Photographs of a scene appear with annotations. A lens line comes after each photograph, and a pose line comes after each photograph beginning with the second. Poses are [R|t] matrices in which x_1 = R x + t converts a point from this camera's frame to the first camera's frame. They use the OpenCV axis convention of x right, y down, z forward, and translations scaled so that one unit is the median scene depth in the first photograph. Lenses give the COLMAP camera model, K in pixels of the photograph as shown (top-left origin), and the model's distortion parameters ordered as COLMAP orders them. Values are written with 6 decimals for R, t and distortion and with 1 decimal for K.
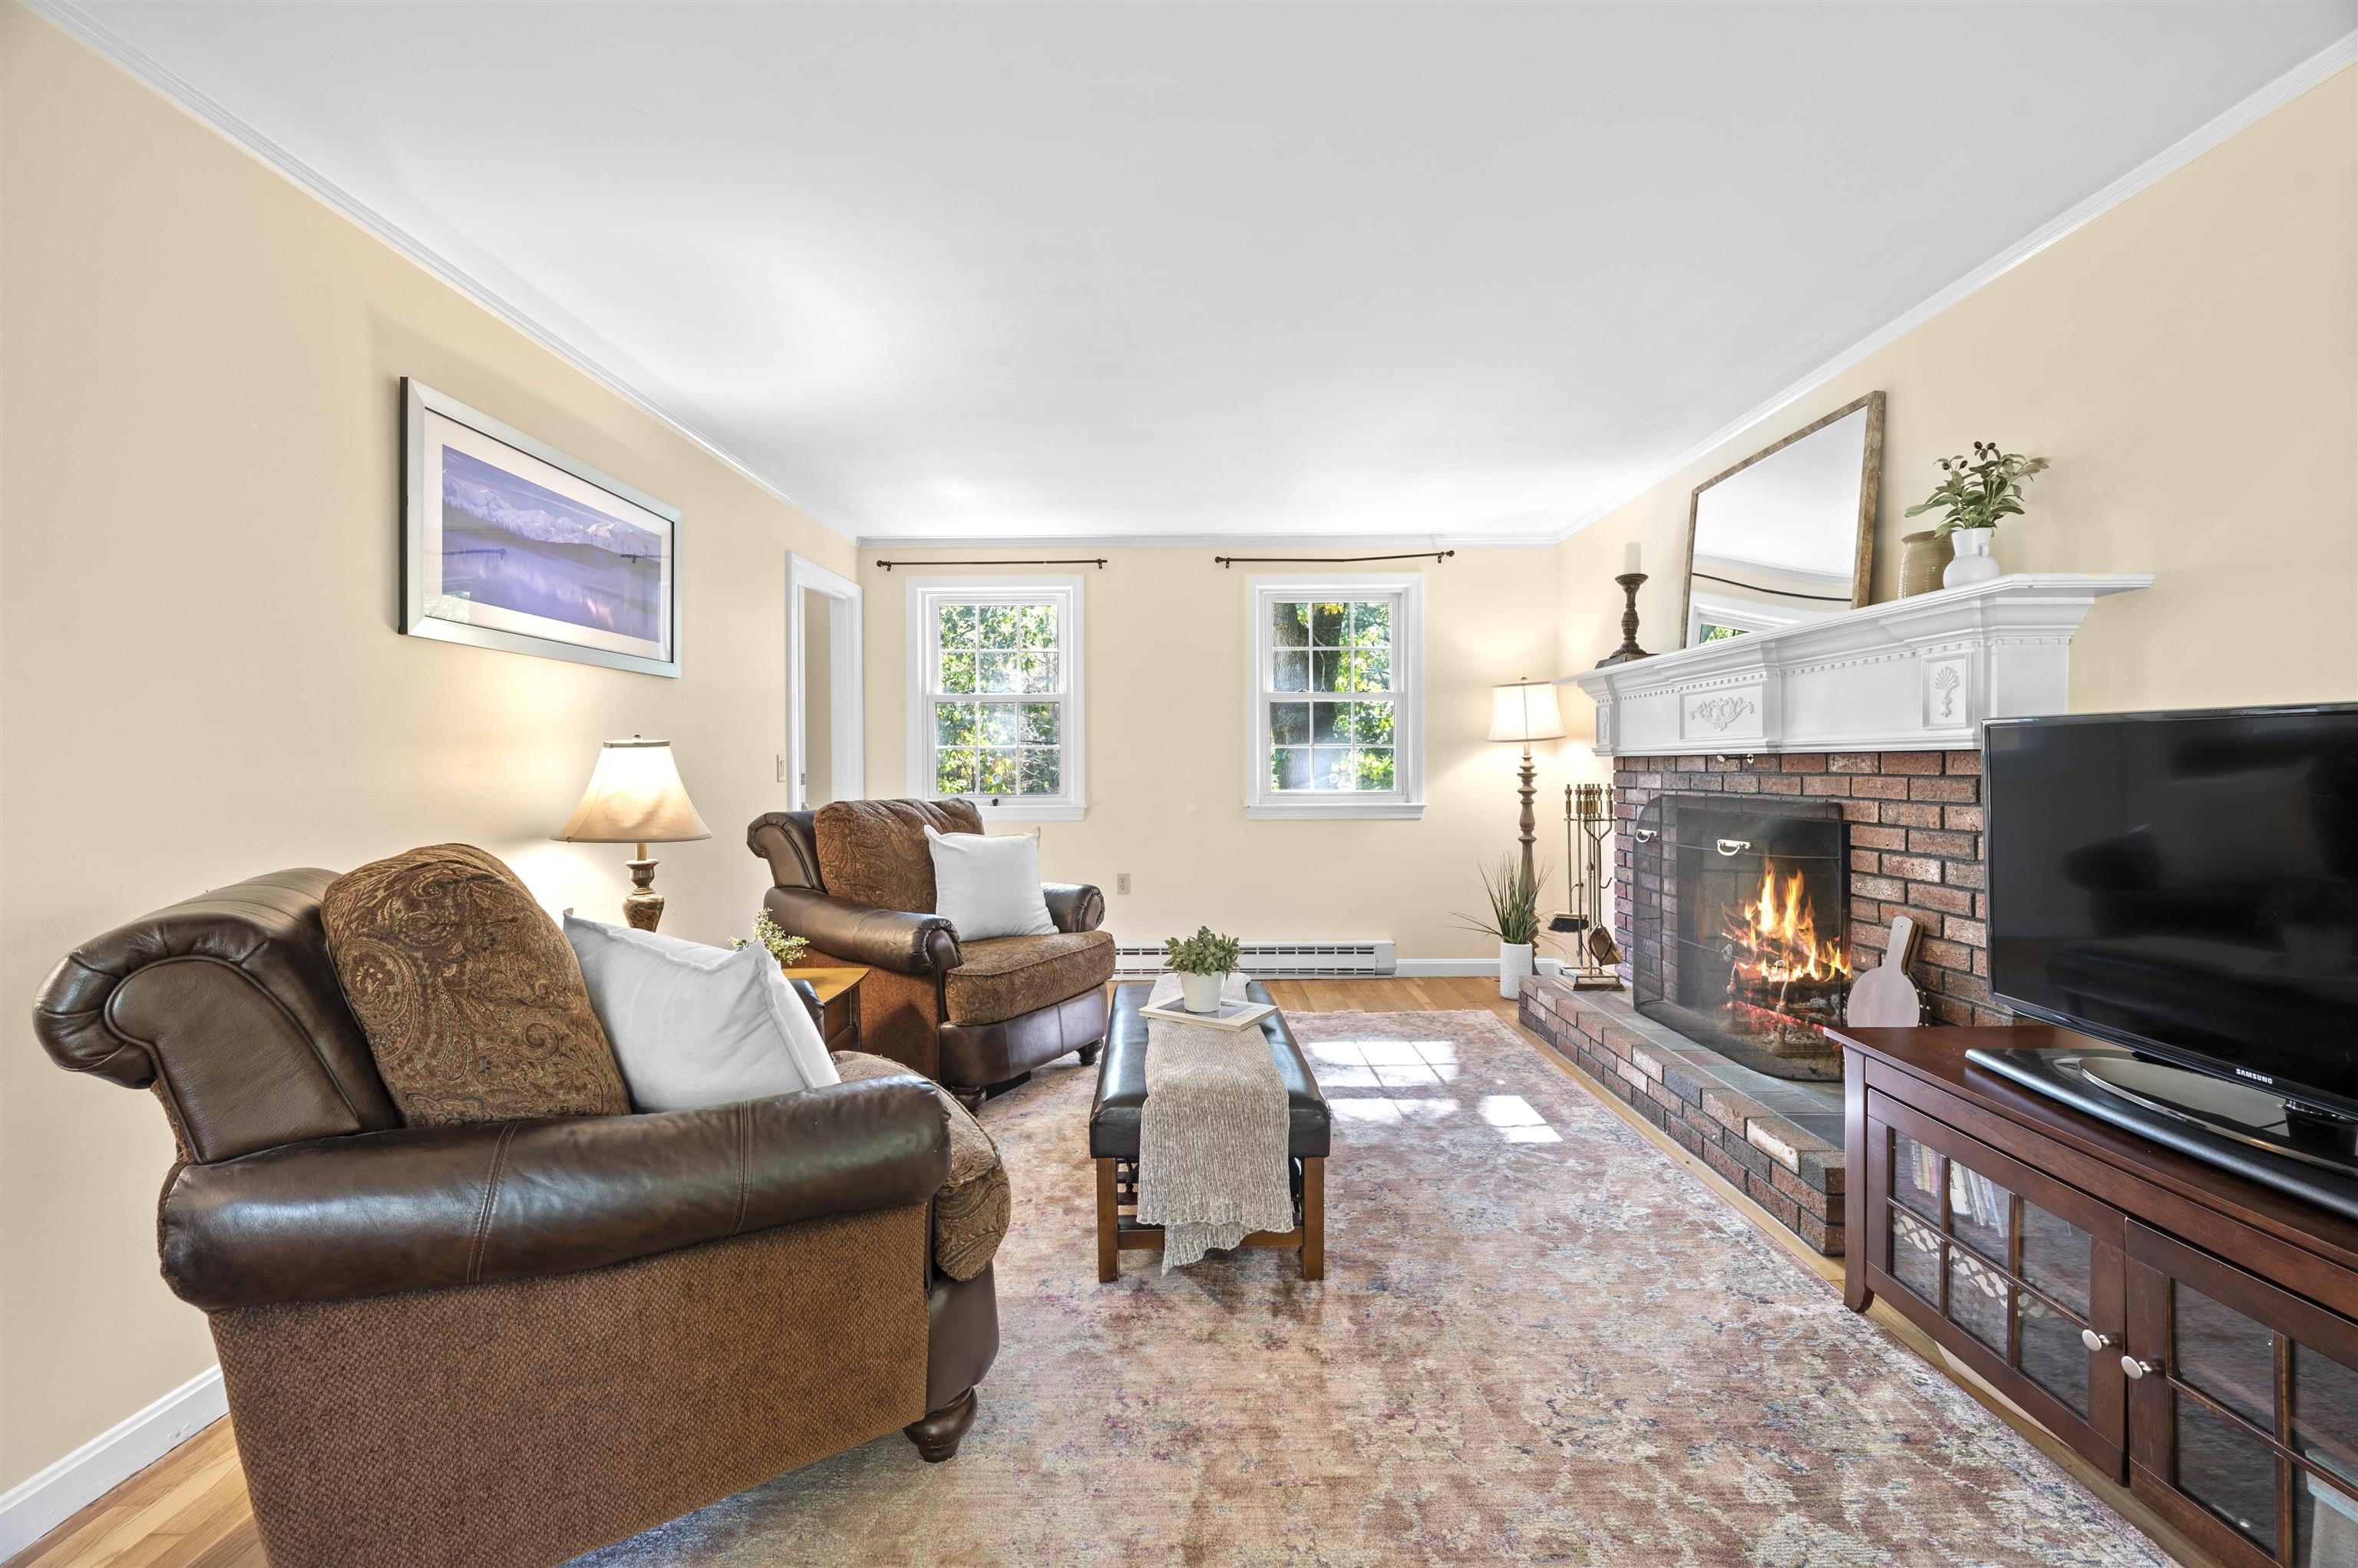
lens RADIAL K [[951.4, 0, 1183.6], [0, 951.4, 762.6], [0, 0, 1]] dist [0.000649, 0.000013]
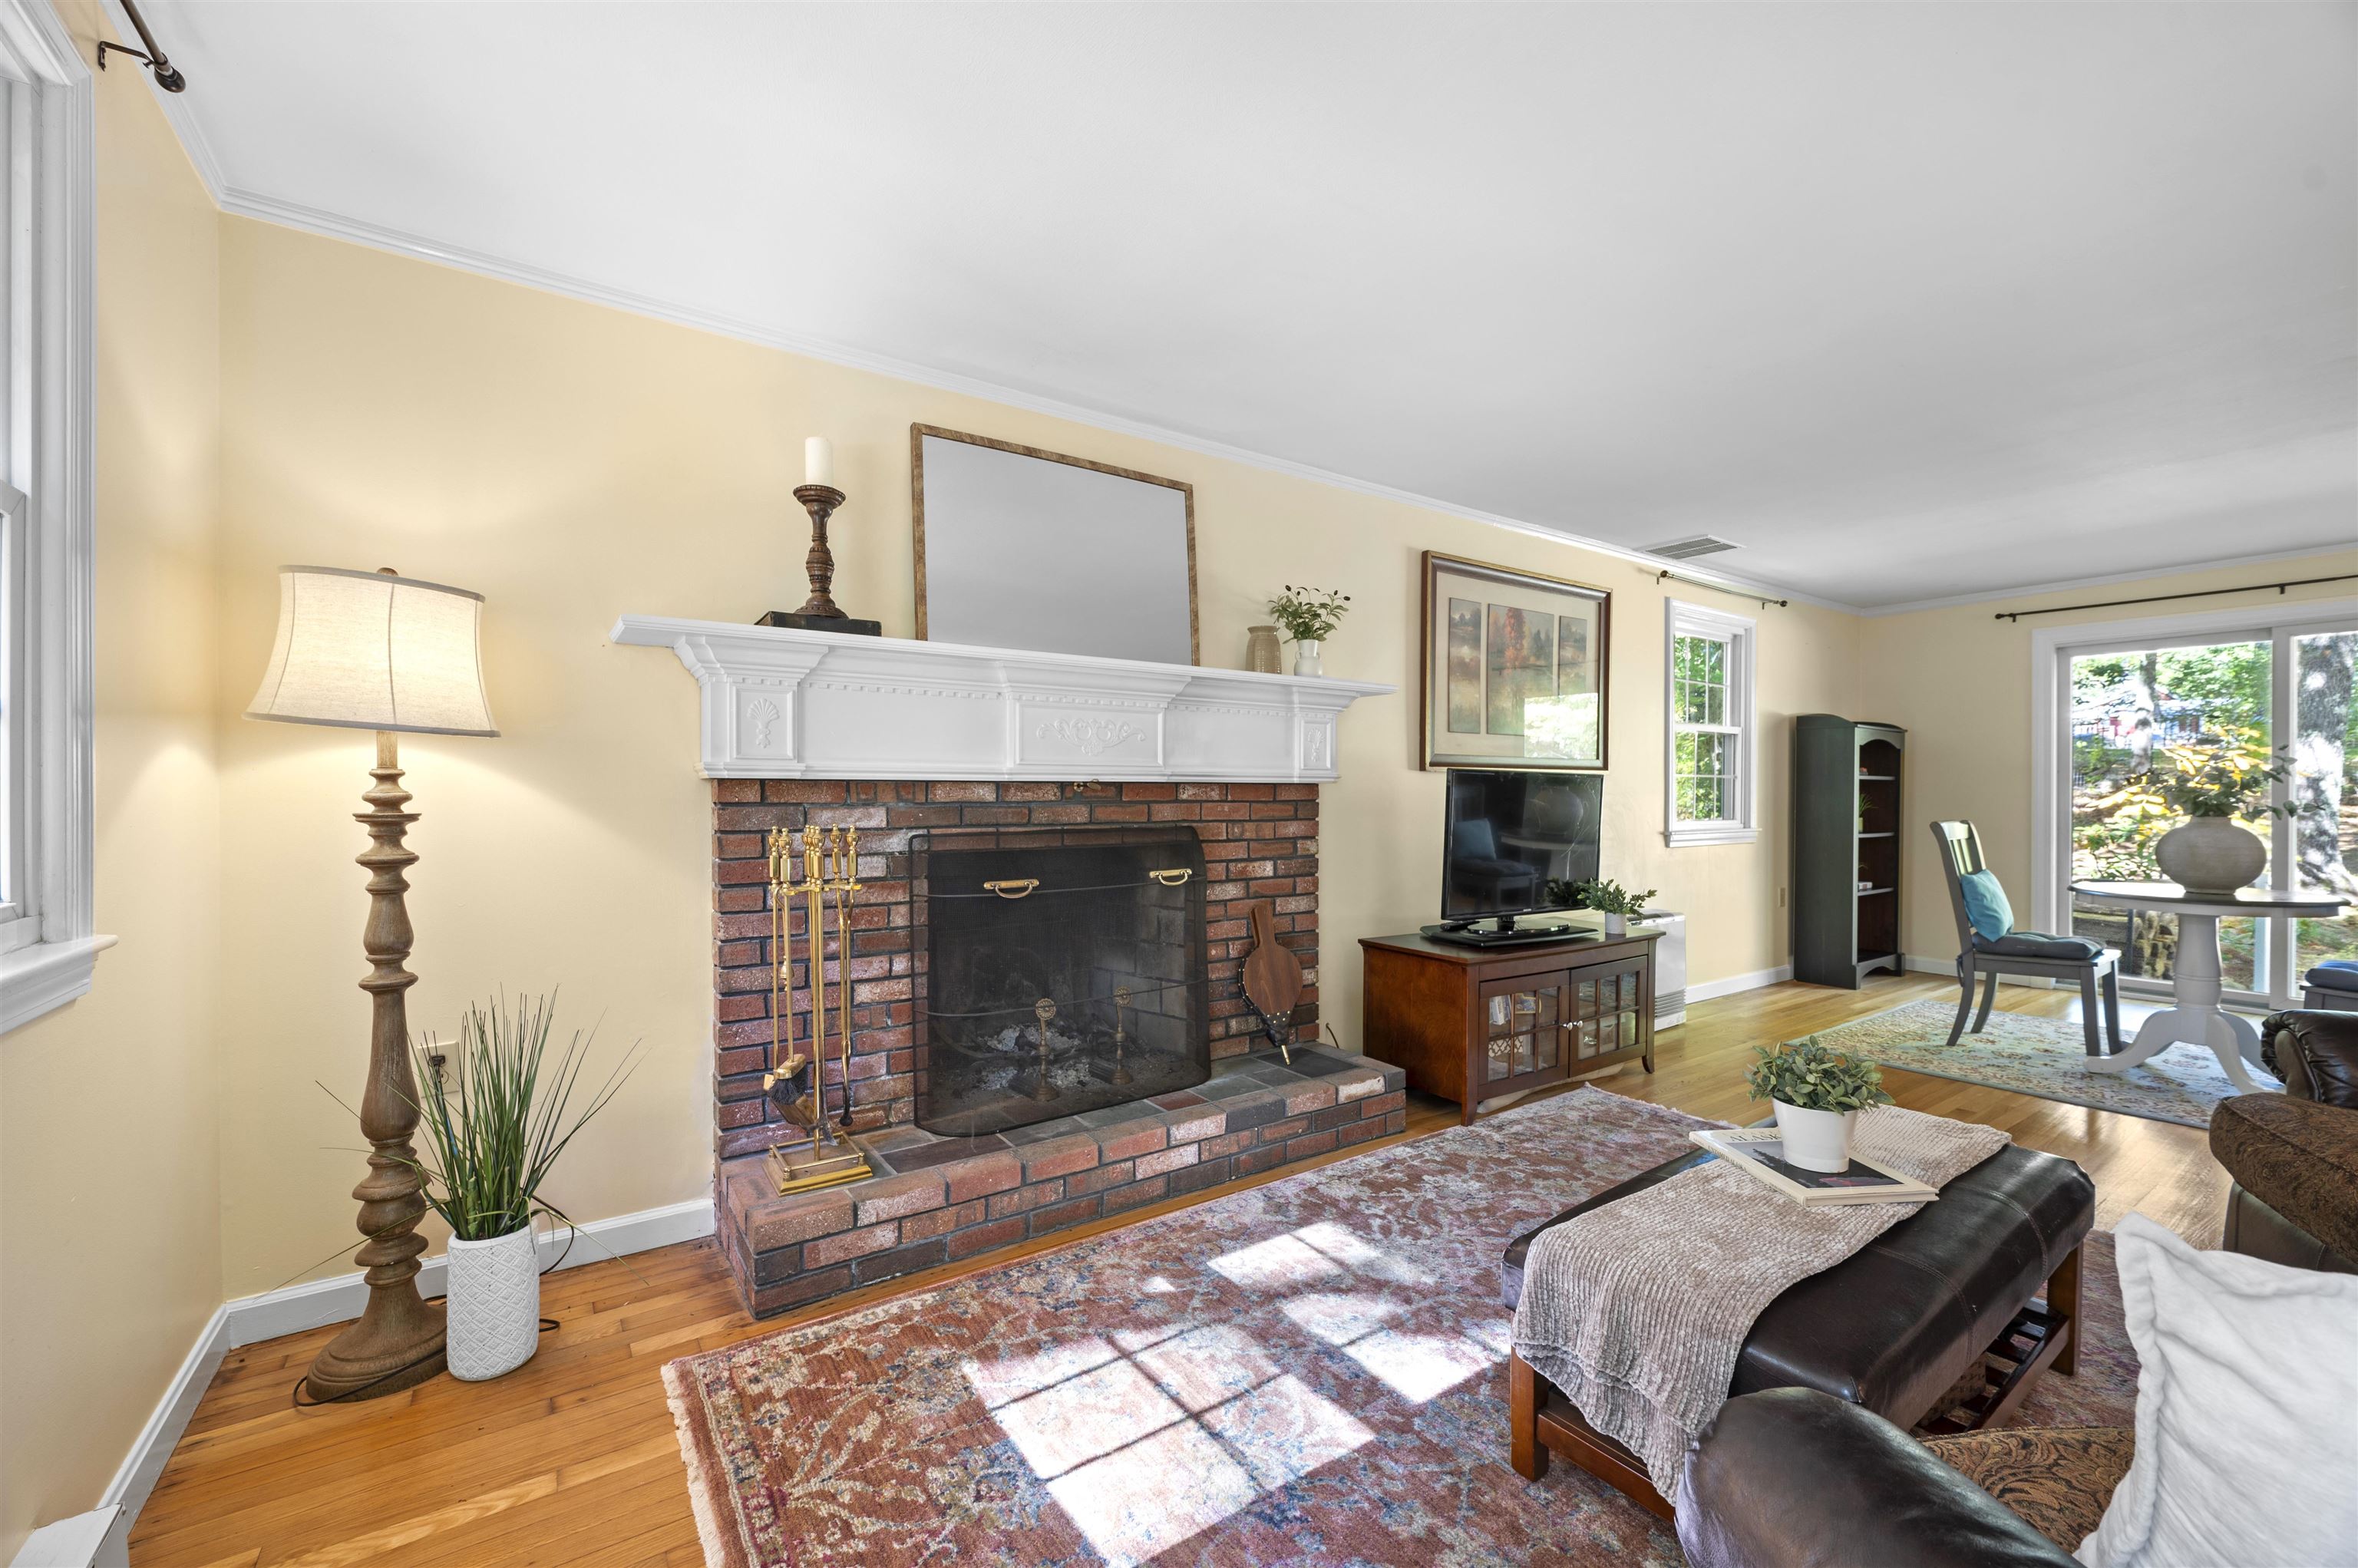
lens RADIAL K [[942.0, 0, 1173.7], [0, 942.0, 797.6], [0, 0, 1]] dist [0.001280, 0.000276]
pose [[-0.566595, -0.000711, 0.823996, -0.234271], [-0.000639, 1.000000, 0.000424, 0.006777], [-0.823996, -0.000286, -0.566595, 1.579728]]
